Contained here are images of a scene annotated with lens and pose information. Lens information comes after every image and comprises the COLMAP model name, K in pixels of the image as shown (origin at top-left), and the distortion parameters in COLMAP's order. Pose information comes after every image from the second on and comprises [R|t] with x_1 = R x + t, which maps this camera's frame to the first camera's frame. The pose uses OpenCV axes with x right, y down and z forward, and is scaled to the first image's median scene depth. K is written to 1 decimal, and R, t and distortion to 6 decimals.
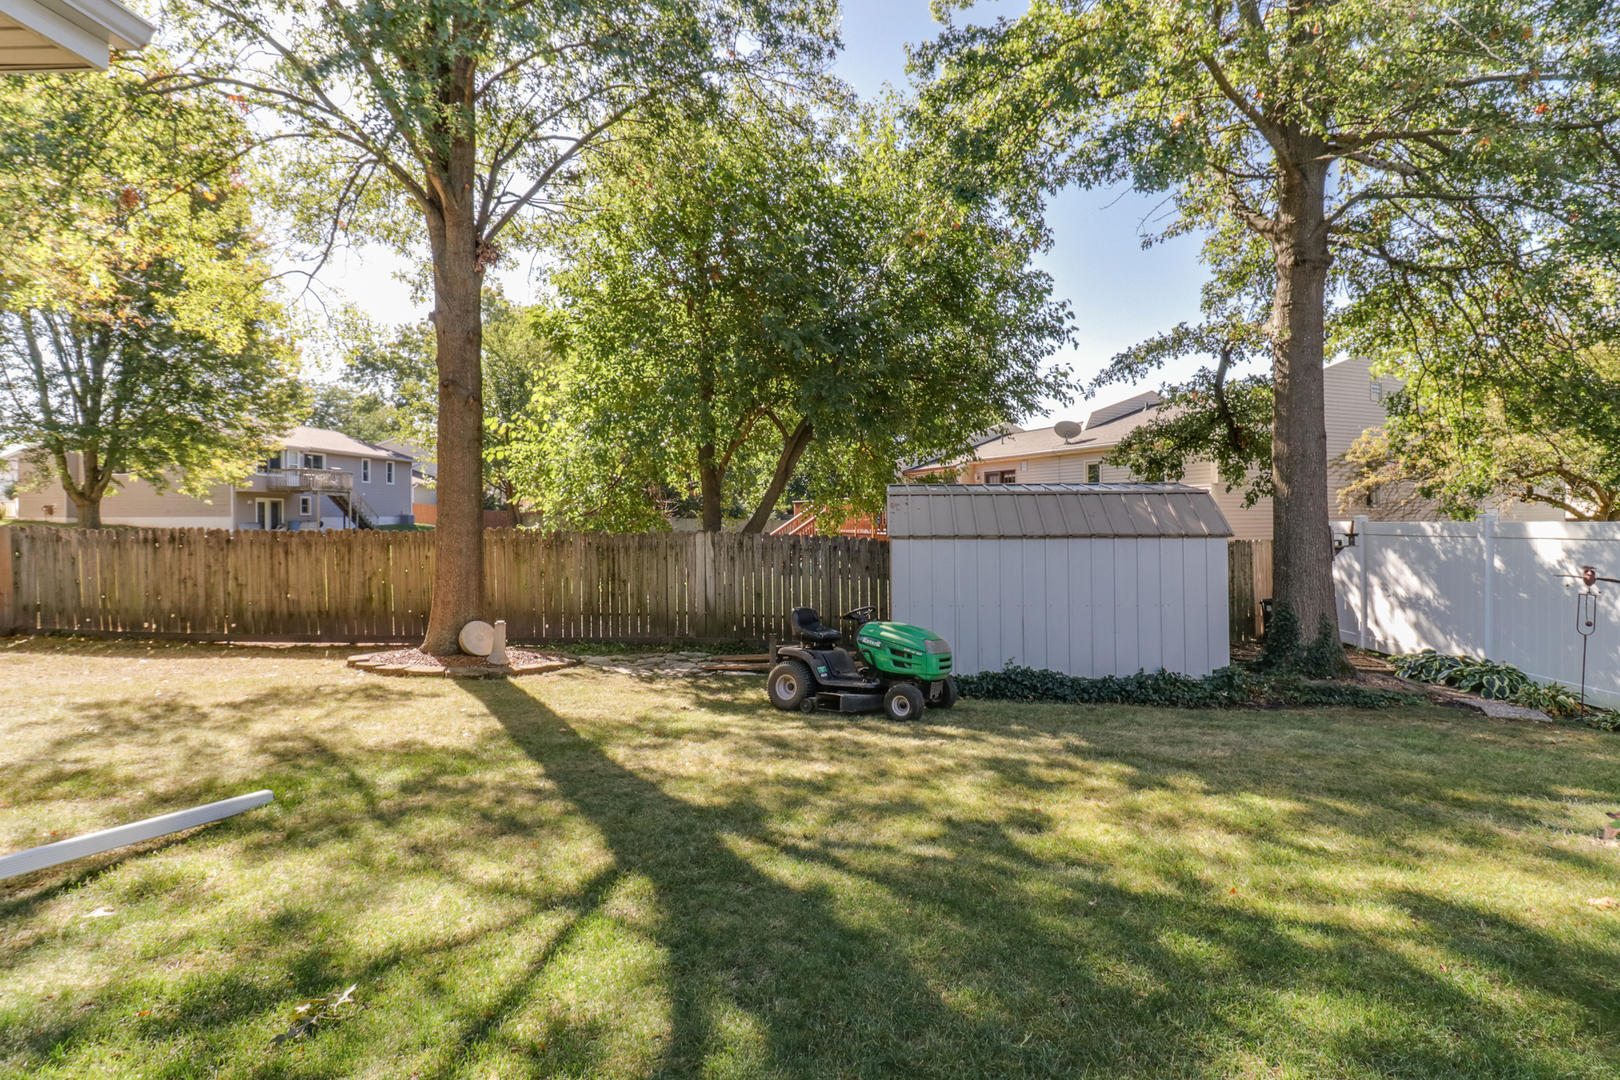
lens RADIAL K [[762.3, 0, 856.4], [0, 762.3, 511.7], [0, 0, 1]] dist [0.000649, -0.001377]
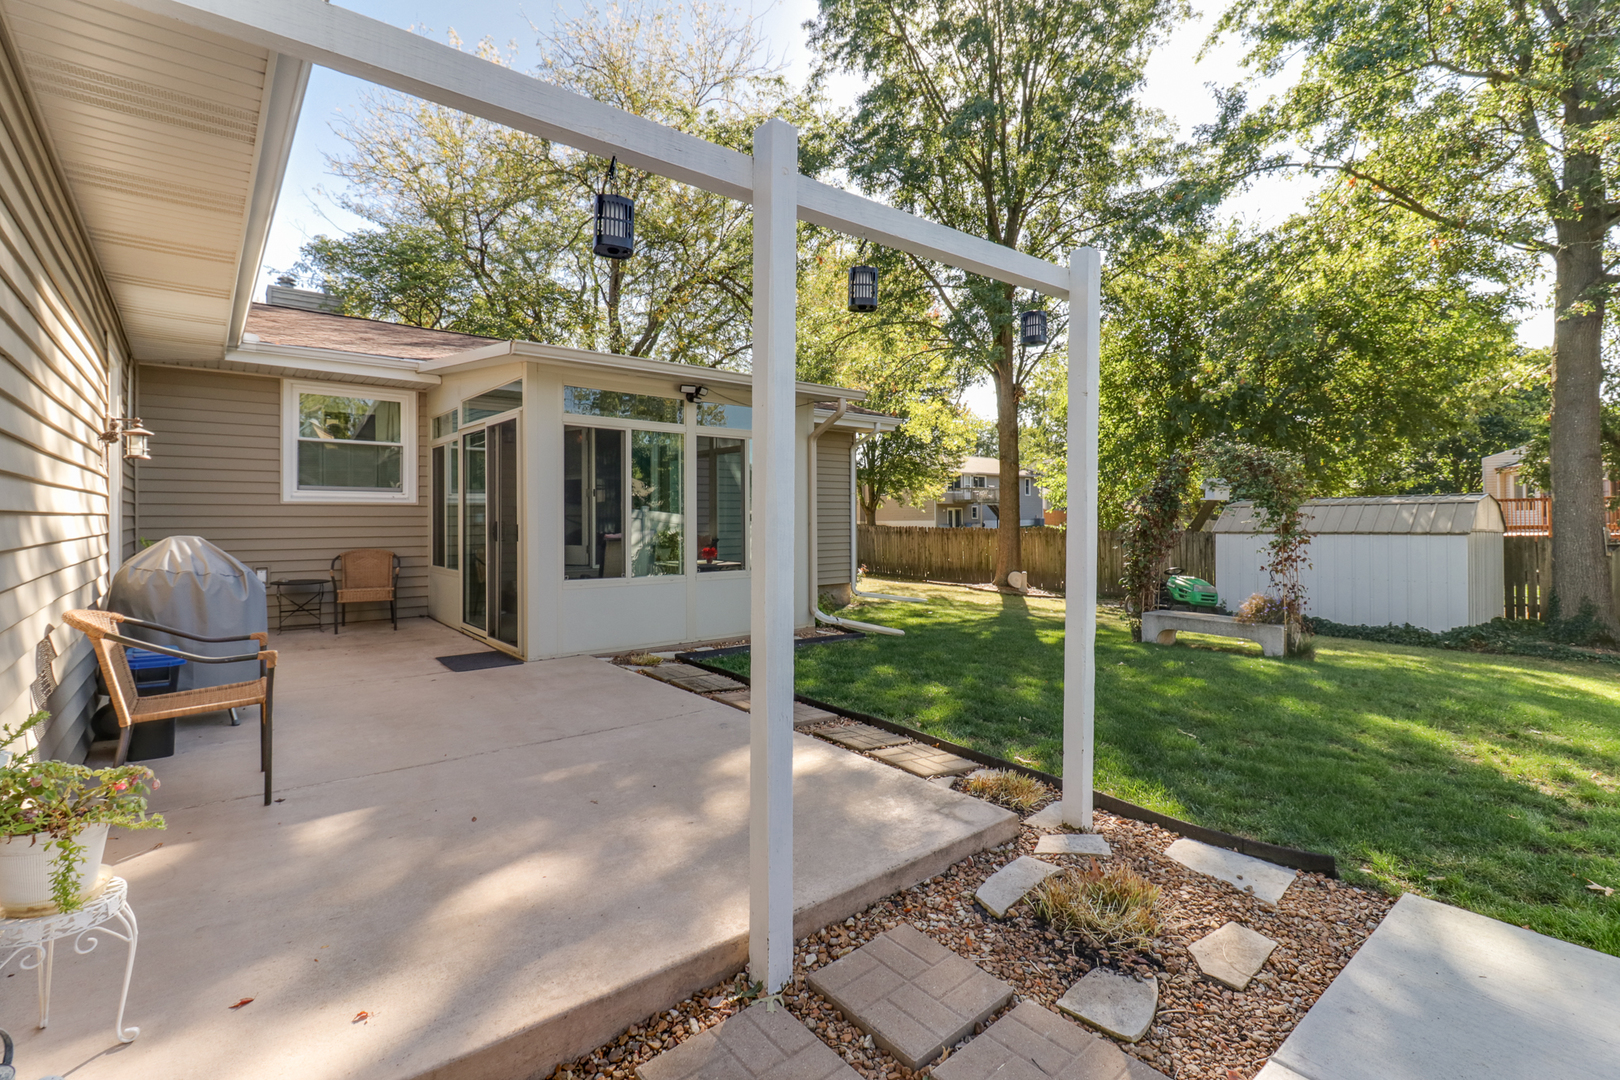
lens RADIAL K [[762.3, 0, 810.5], [0, 762.3, 527.8], [0, 0, 1]] dist [0.000649, -0.001377]
pose [[0.654511, 0.005630, -0.756031, 0.232754], [0.009526, 0.999831, 0.015692, -0.004910], [0.755992, -0.017473, 0.654348, -0.258359]]
